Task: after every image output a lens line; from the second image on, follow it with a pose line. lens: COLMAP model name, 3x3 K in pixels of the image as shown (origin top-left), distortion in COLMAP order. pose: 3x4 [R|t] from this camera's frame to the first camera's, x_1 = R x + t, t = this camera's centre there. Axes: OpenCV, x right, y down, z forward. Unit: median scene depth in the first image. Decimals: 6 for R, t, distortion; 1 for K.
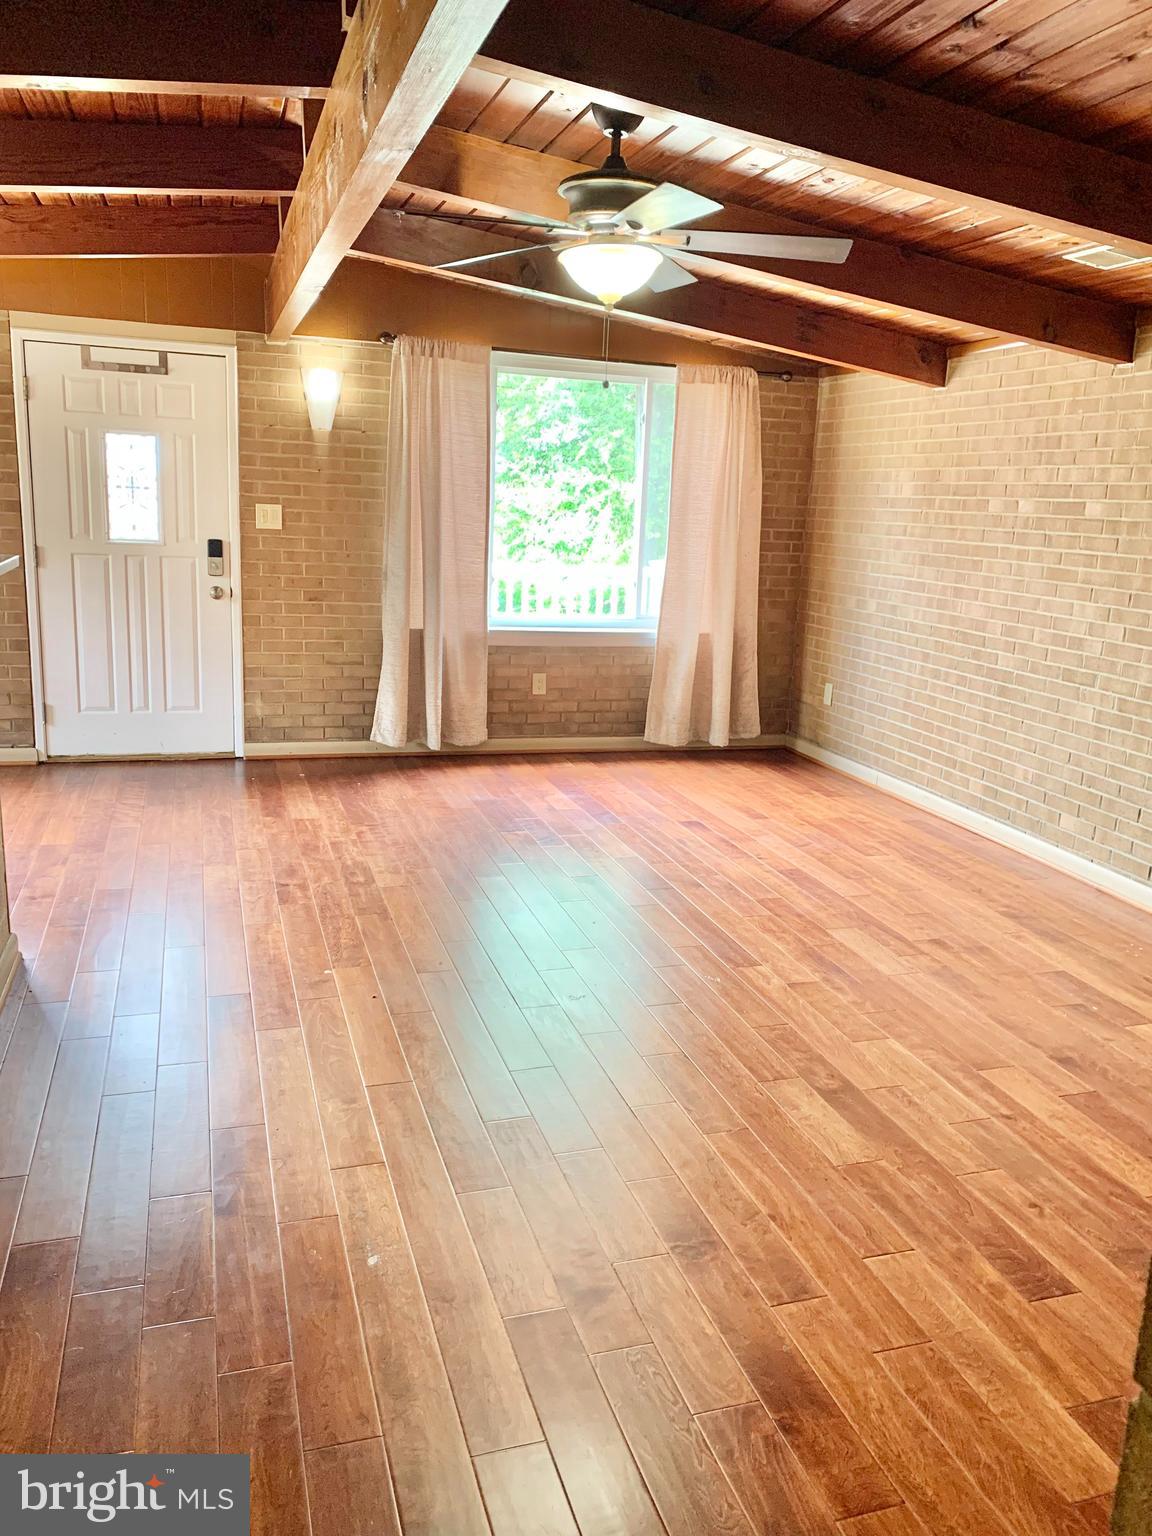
lens RADIAL K [[1168.2, 0, 584.9], [0, 1168.2, 769.3], [0, 0, 1]] dist [0.071470, -0.076909]
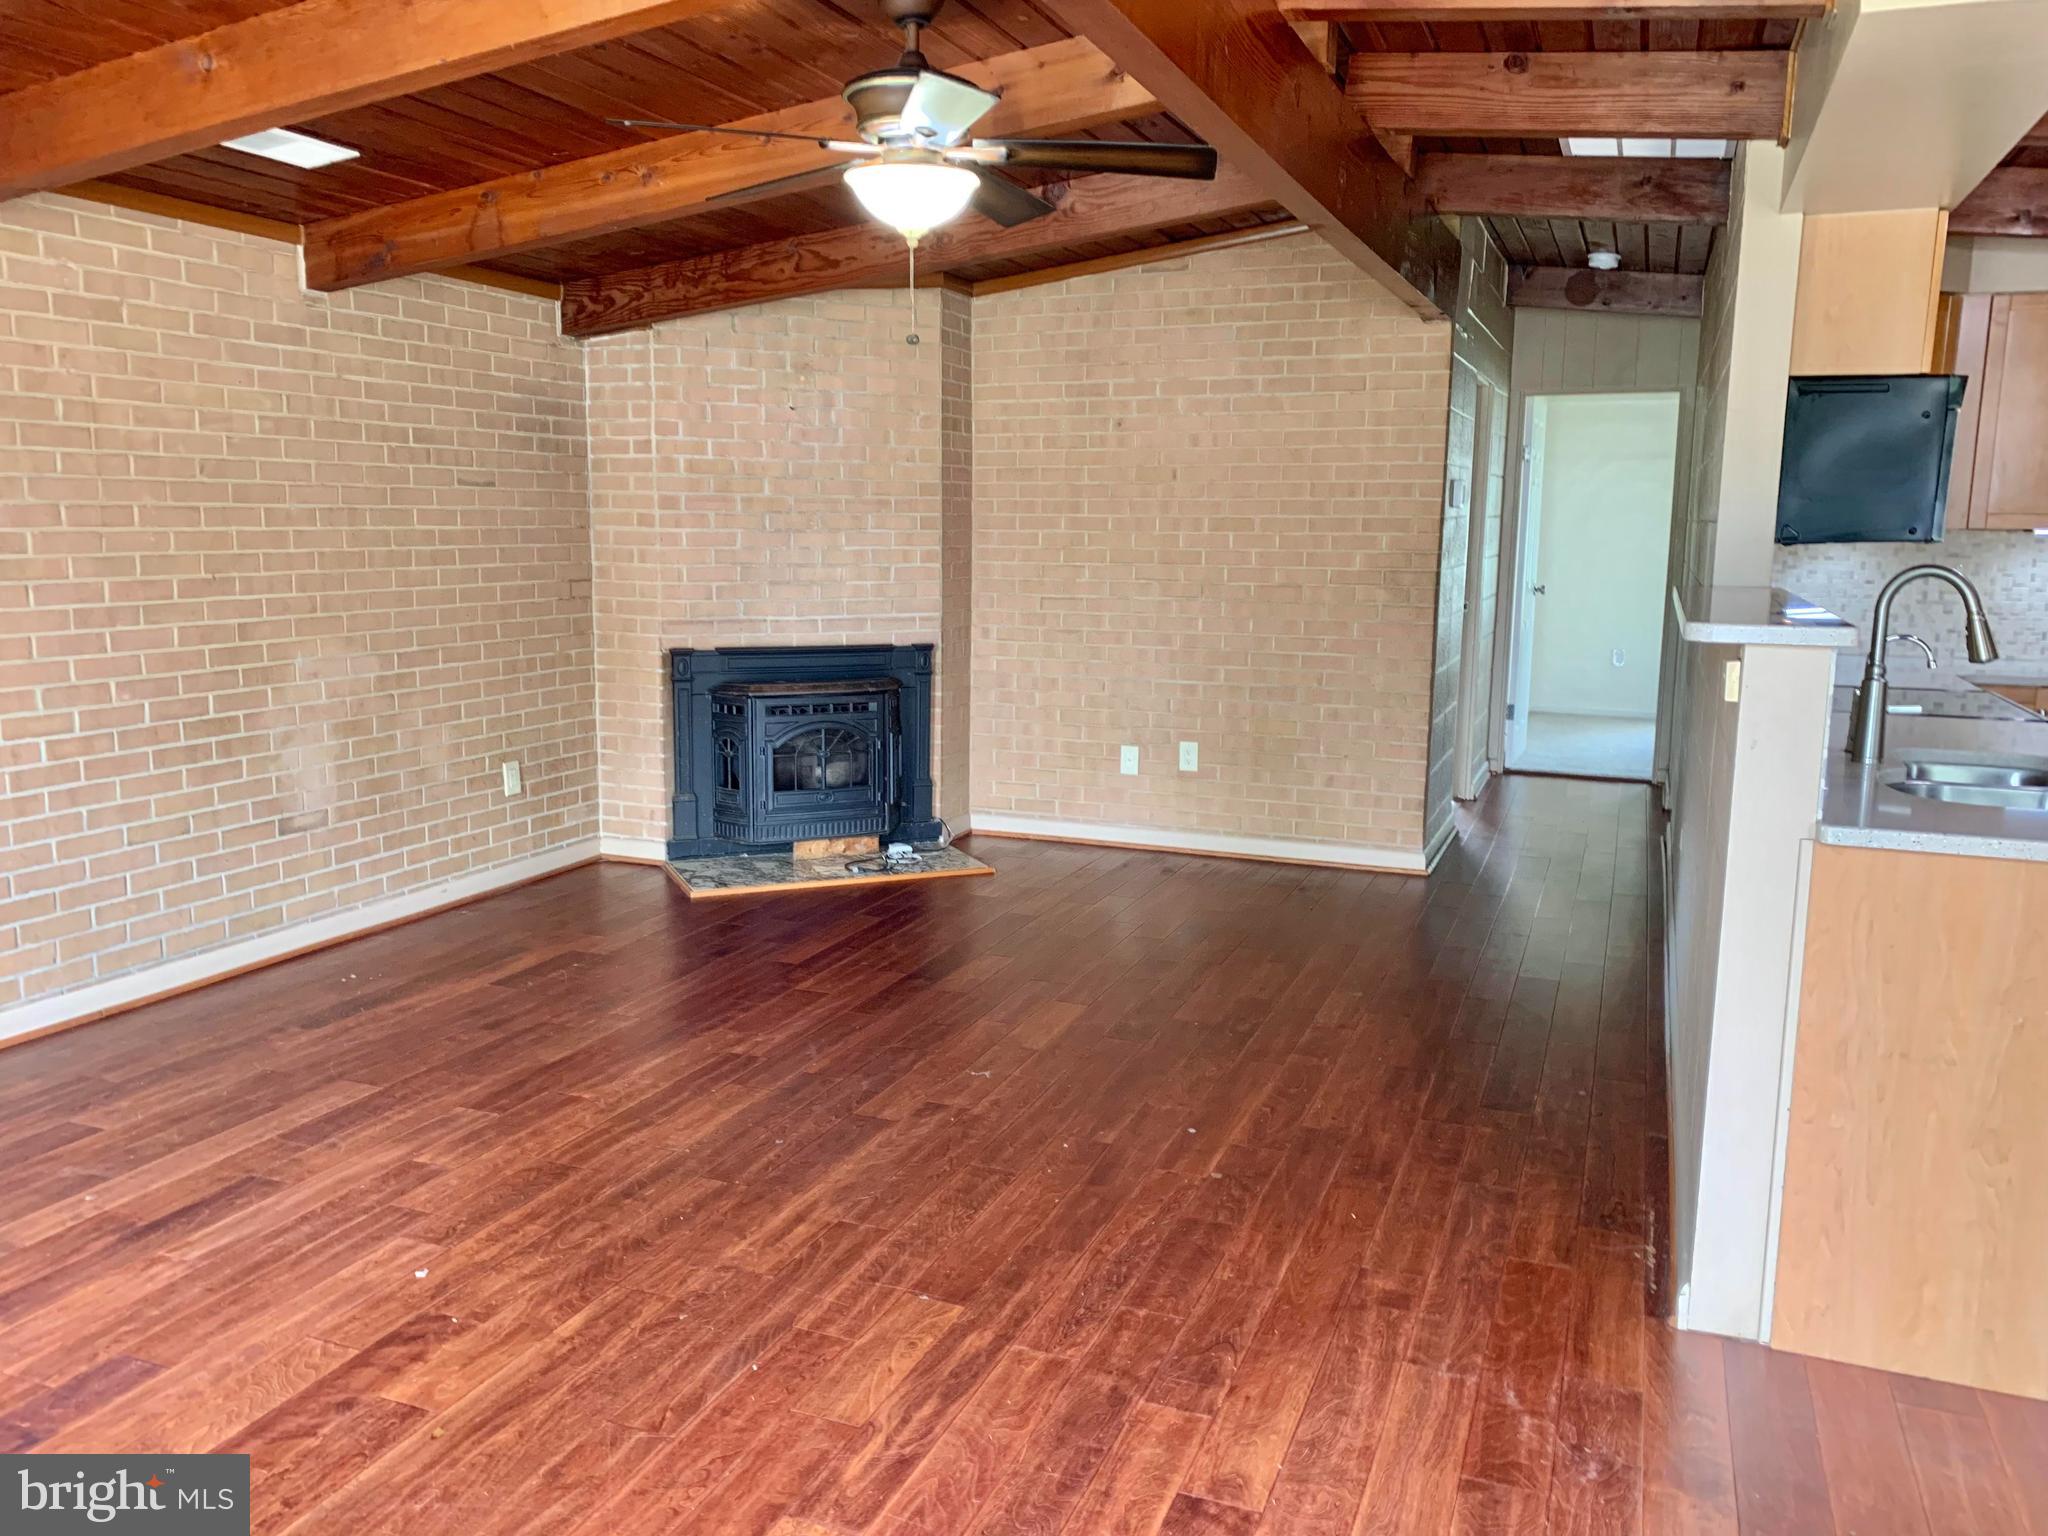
lens RADIAL K [[1557.6, 0, 993.0], [0, 1557.6, 776.4], [0, 0, 1]] dist [0.071470, -0.076909]
pose [[-0.754591, -0.159296, 0.636566, -0.404721], [0.108012, 0.926702, 0.359939, -0.237472], [-0.647245, 0.340364, -0.682075, 0.988122]]
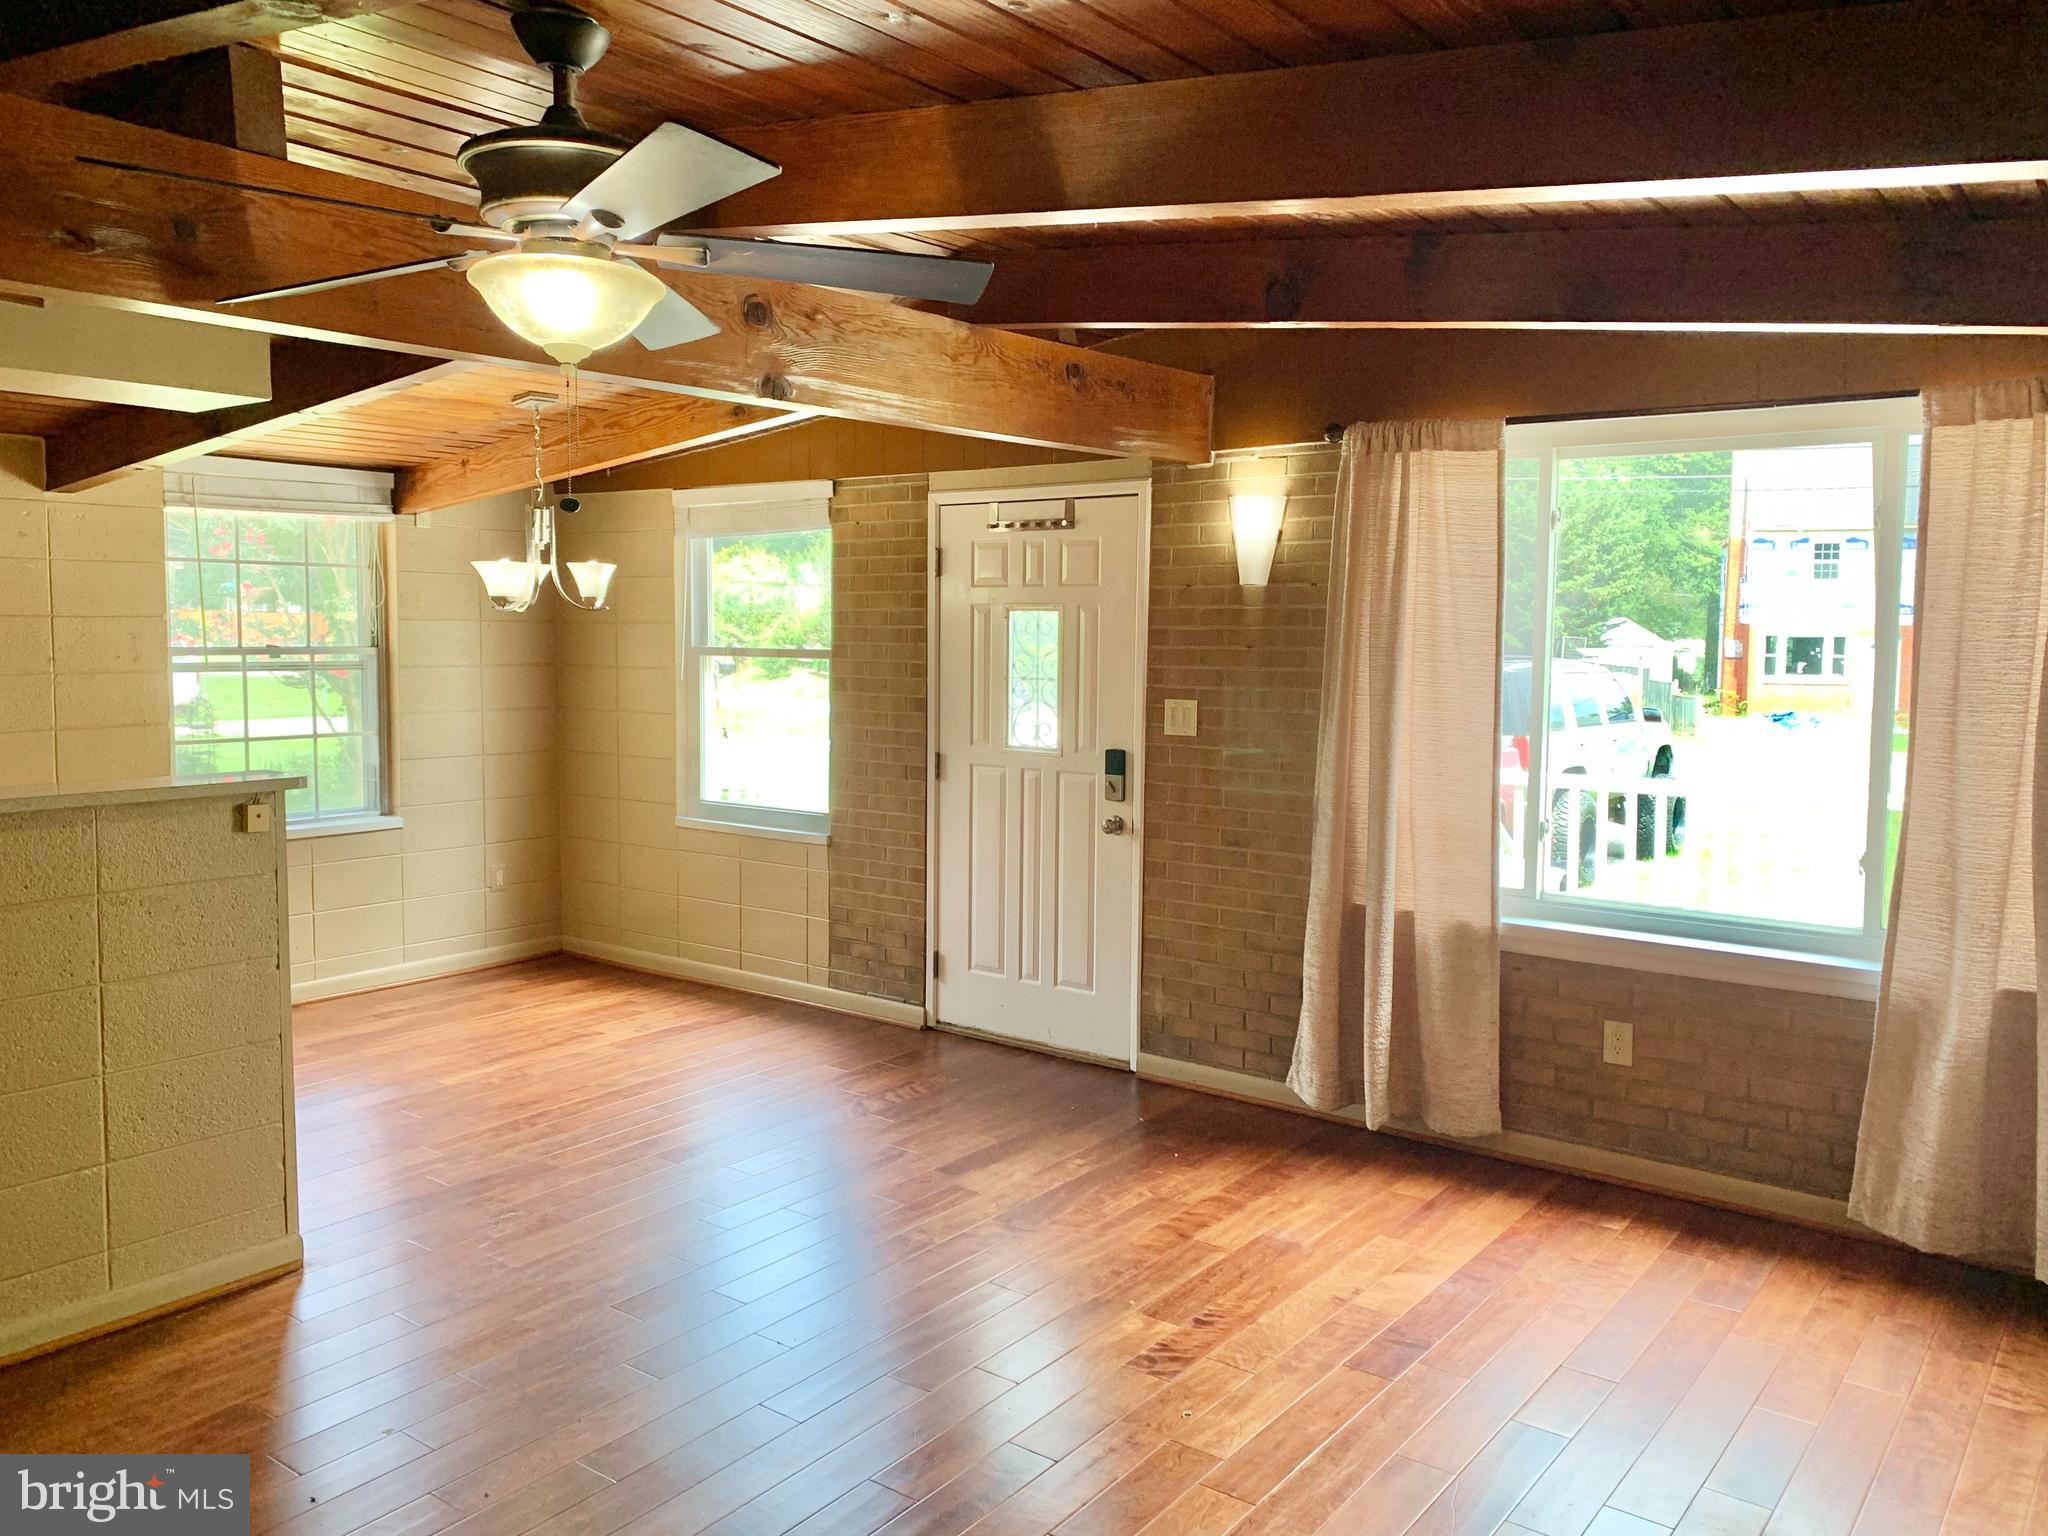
lens RADIAL K [[1557.6, 0, 1018.6], [0, 1557.6, 763.7], [0, 0, 1]] dist [0.071470, -0.076909]
pose [[0.570162, 0.033977, -0.820829, 0.406133], [-0.165957, 0.983309, -0.074574, -0.109472], [0.804595, 0.178742, 0.566284, 0.437529]]
